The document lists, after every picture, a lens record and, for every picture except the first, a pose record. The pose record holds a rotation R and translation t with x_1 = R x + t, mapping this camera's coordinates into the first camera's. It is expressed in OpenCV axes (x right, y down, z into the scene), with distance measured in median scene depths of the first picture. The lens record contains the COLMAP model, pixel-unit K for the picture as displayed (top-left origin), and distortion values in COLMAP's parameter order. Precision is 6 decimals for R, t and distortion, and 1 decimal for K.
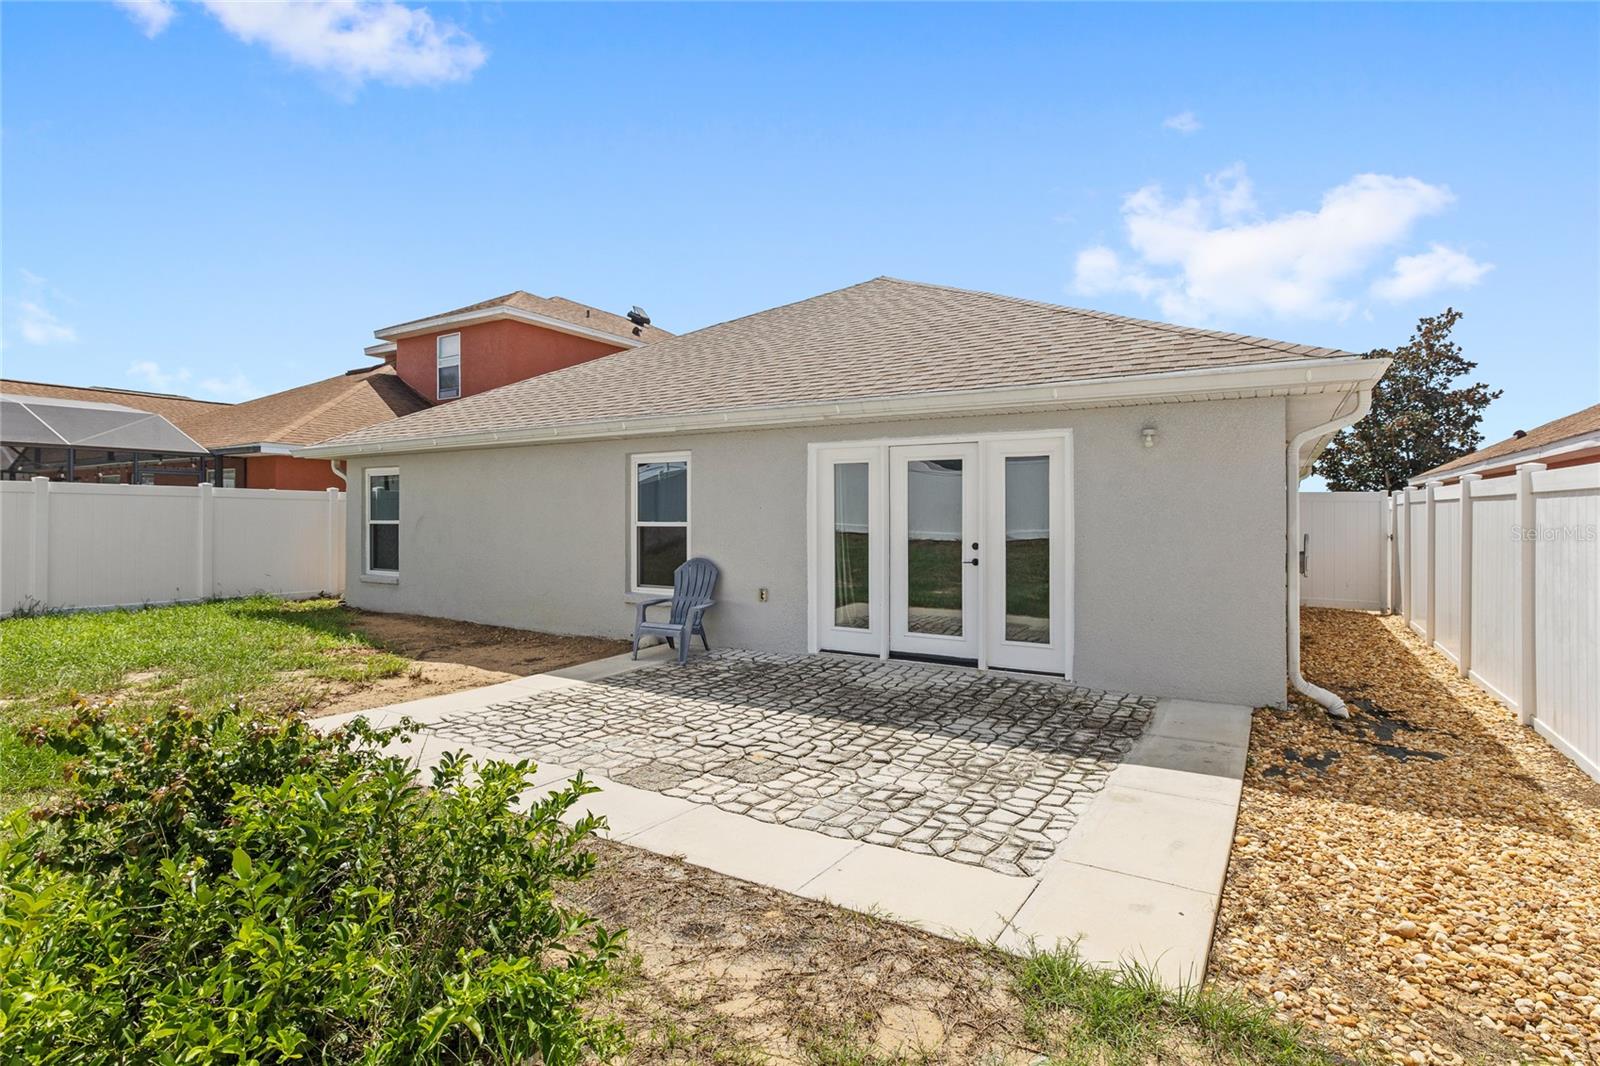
lens RADIAL K [[788.7, 0, 803.2], [0, 788.7, 514.7], [0, 0, 1]] dist [-0.000335, -0.000063]
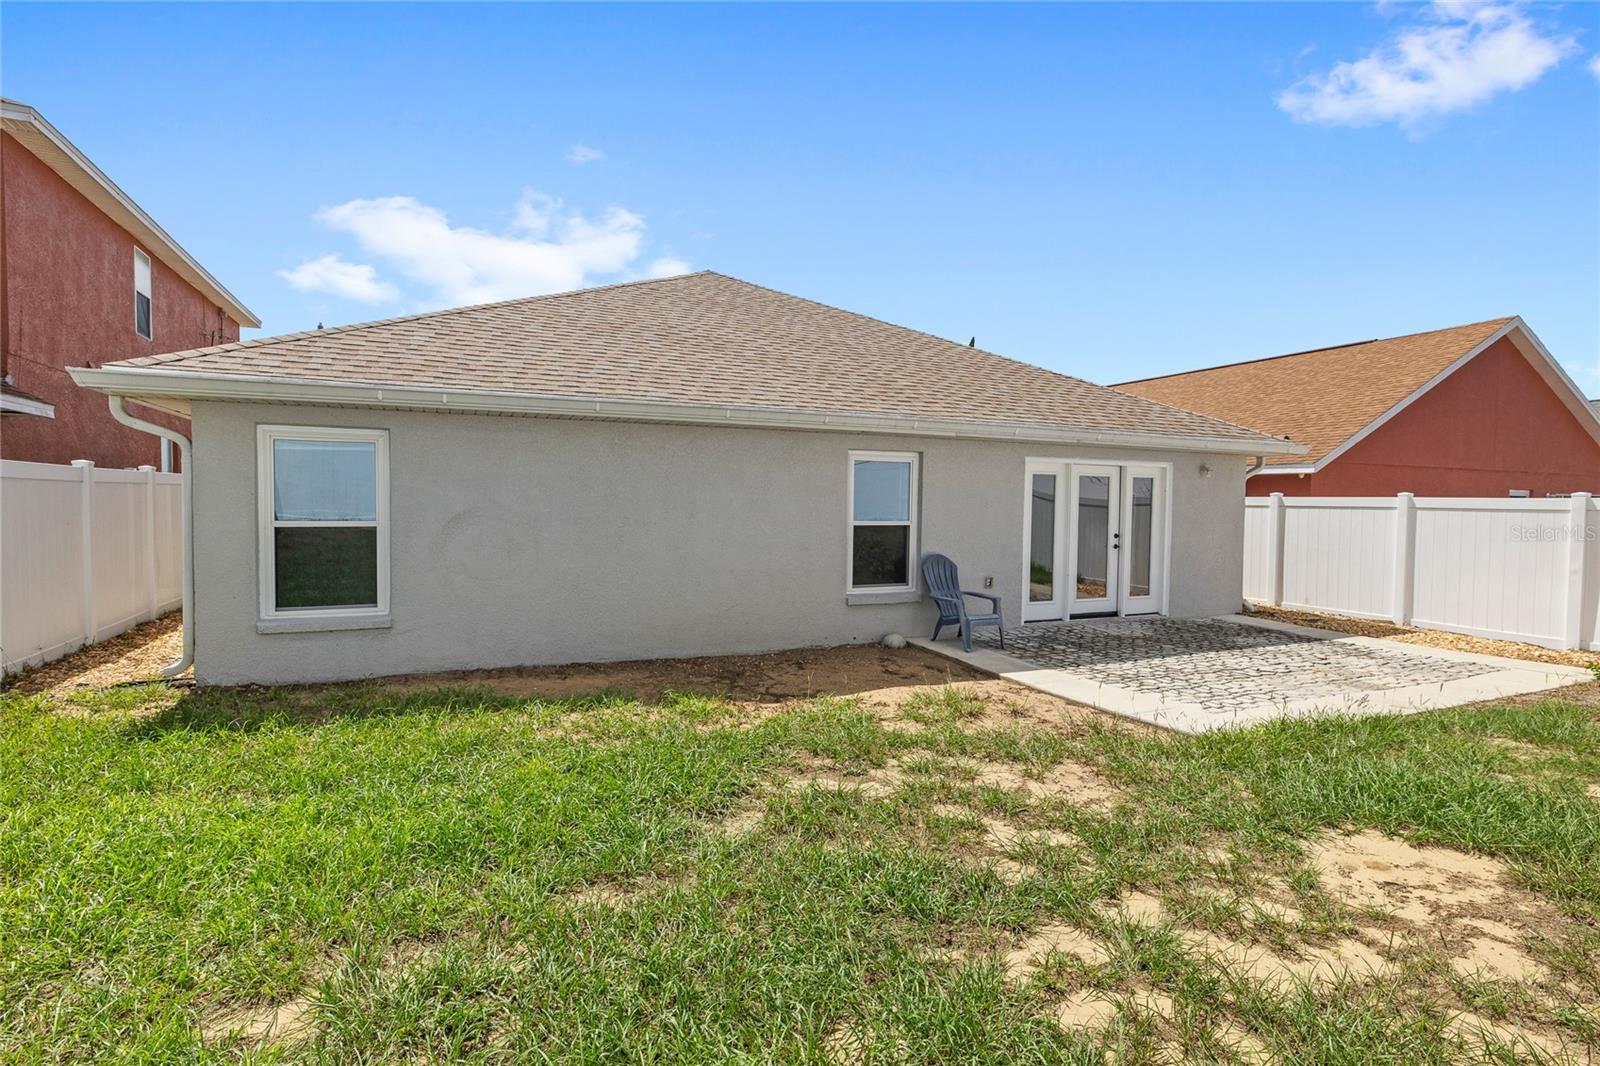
lens RADIAL K [[788.7, 0, 803.2], [0, 788.7, 514.7], [0, 0, 1]] dist [-0.000335, -0.000063]
pose [[0.562105, 0.001886, 0.827063, -1.235594], [-0.006007, 0.999980, 0.001803, 0.000694], [-0.827044, -0.005982, 0.562106, 0.595119]]
